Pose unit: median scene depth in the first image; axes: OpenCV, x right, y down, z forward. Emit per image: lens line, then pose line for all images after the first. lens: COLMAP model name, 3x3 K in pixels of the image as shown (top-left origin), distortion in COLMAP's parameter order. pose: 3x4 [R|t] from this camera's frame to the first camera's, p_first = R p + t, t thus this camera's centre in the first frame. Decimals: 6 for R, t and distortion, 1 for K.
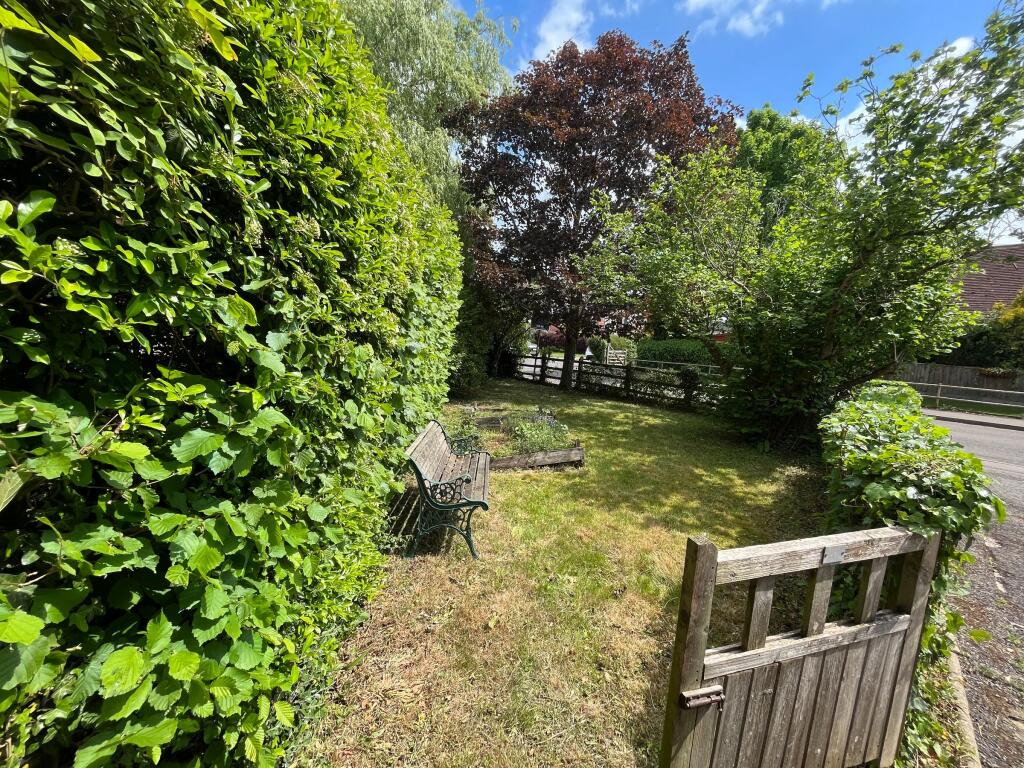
lens RADIAL K [[412.3, 0, 511.9], [0, 412.3, 383.4], [0, 0, 1]] dist [-0.004357, -0.000373]
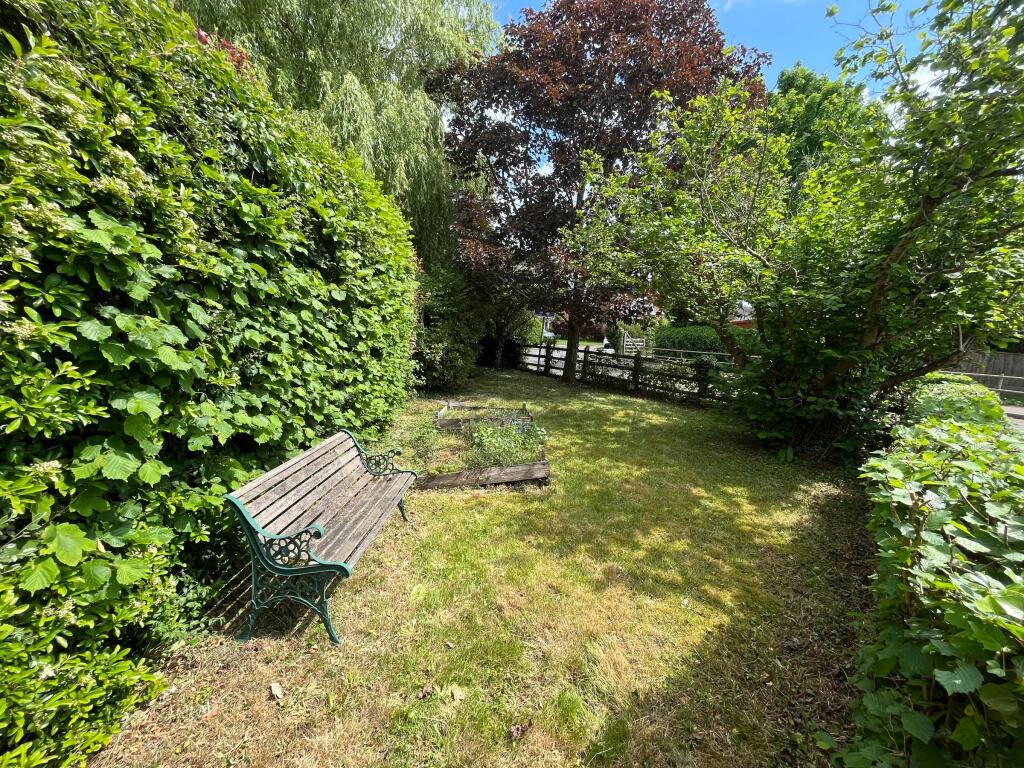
lens RADIAL K [[412.3, 0, 511.9], [0, 412.3, 384.5], [0, 0, 1]] dist [-0.004357, -0.000373]
pose [[0.998520, -0.001143, -0.054366, 0.117337], [0.002741, 0.999566, 0.029339, -0.013938], [0.054309, -0.029444, 0.998090, 0.163668]]
